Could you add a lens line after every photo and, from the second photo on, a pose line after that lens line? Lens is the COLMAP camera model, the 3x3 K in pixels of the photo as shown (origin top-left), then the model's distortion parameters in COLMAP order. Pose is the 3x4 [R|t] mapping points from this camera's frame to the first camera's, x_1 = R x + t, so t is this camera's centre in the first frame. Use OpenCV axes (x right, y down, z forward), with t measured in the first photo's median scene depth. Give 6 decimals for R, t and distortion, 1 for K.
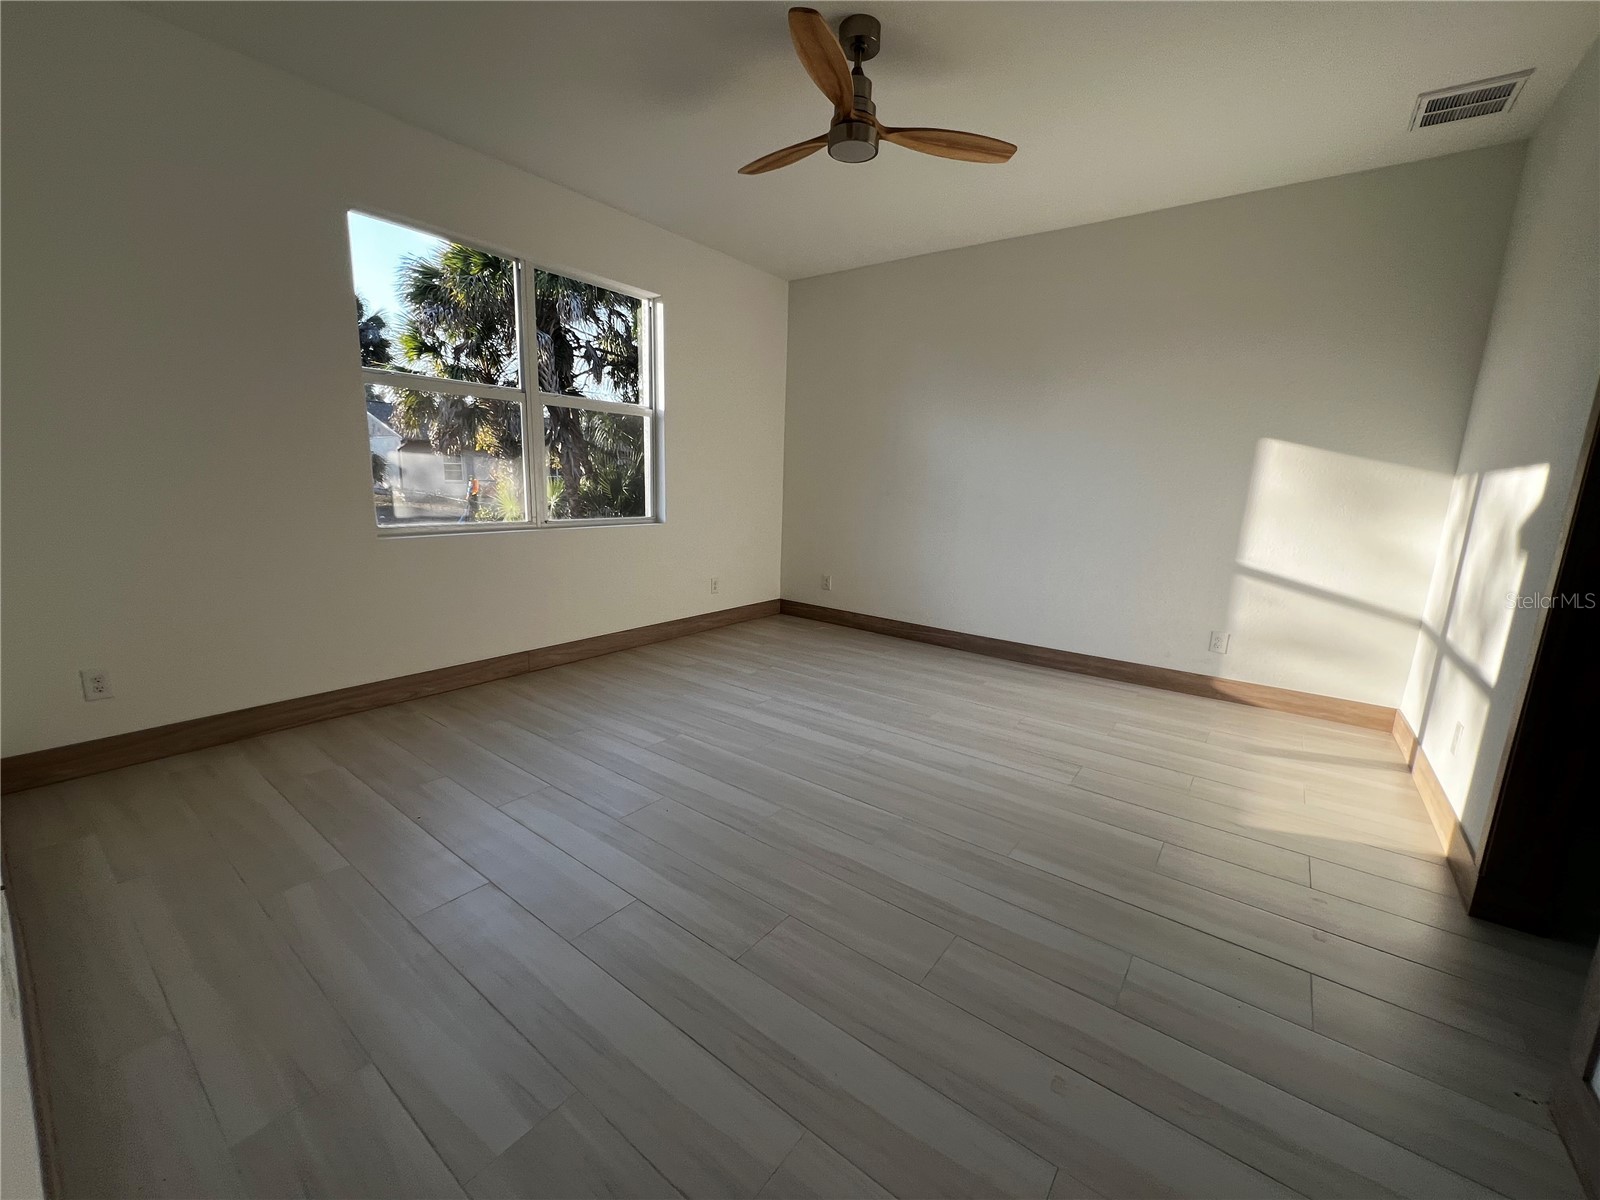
lens RADIAL K [[638.6, 0, 800.6], [0, 638.6, 597.9], [0, 0, 1]] dist [-0.001219, 0.000319]
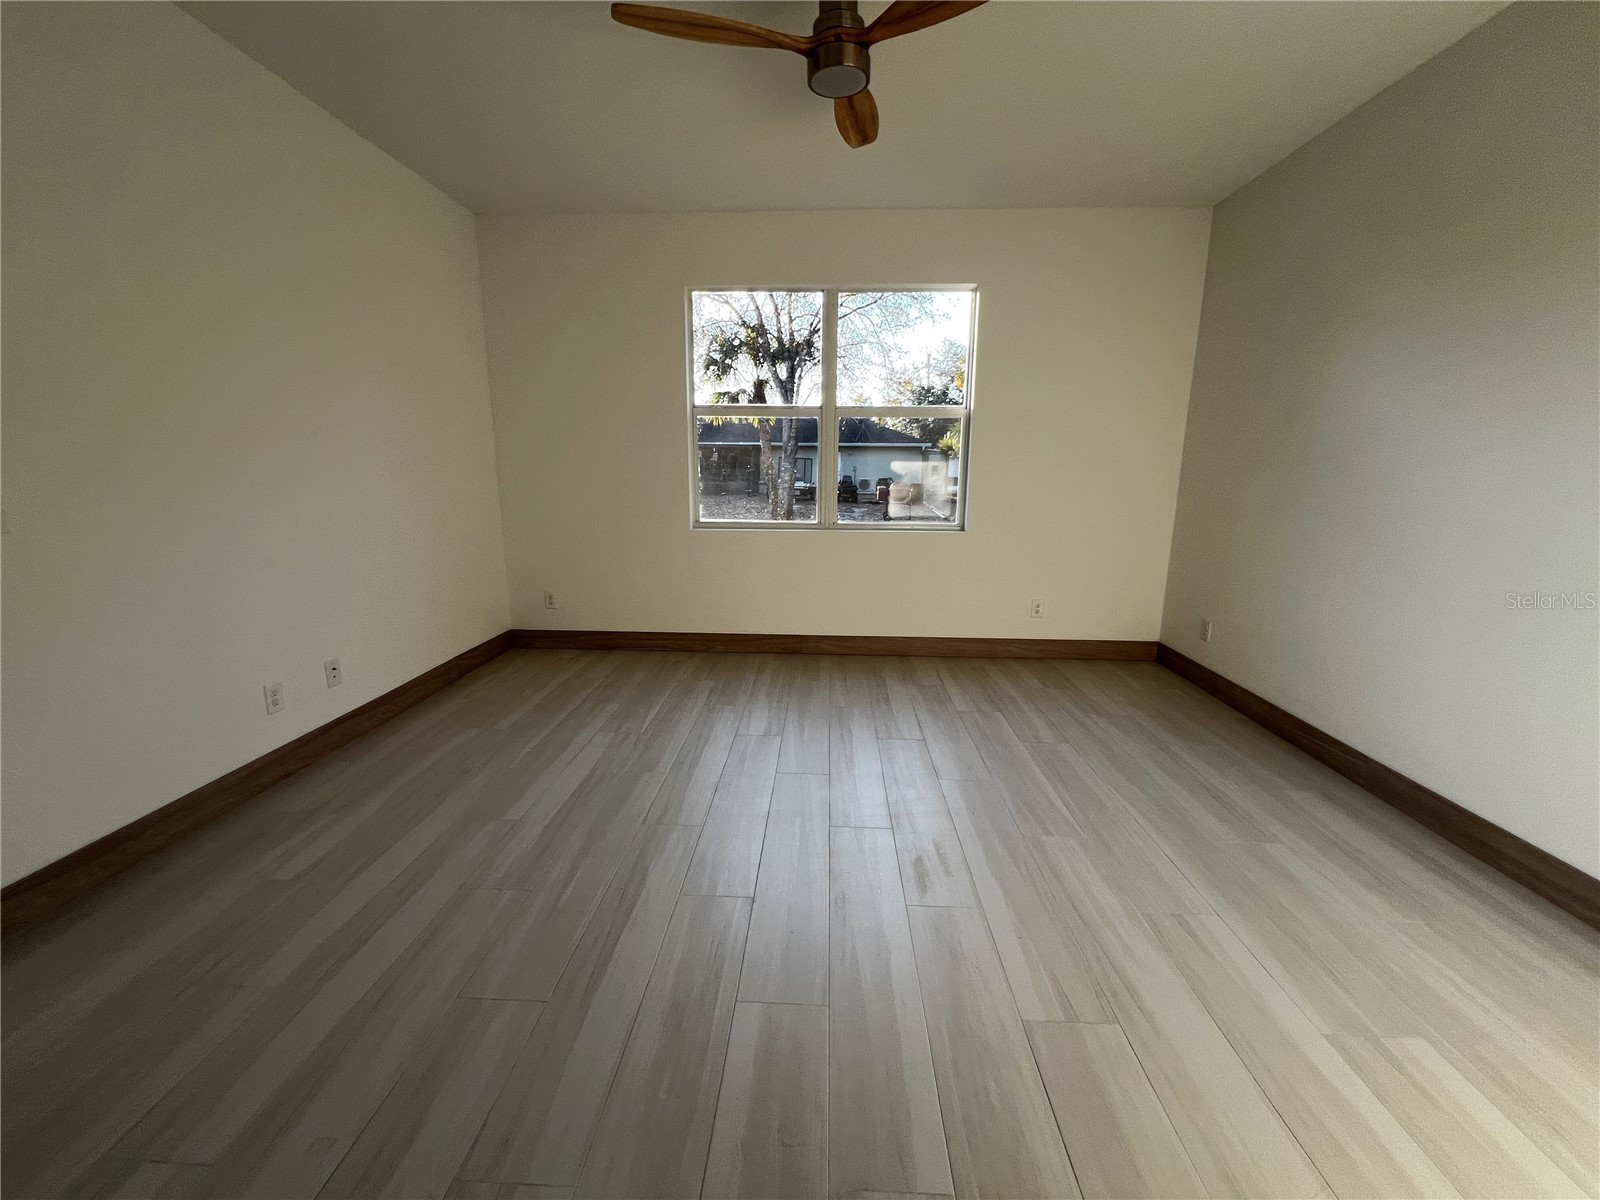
lens RADIAL K [[638.6, 0, 800.6], [0, 638.6, 597.9], [0, 0, 1]] dist [-0.001219, 0.000319]
pose [[0.568140, 0.138601, -0.811176, 0.476512], [-0.142836, 0.987362, 0.068664, -0.059303], [0.810441, 0.076854, 0.580757, 0.319814]]
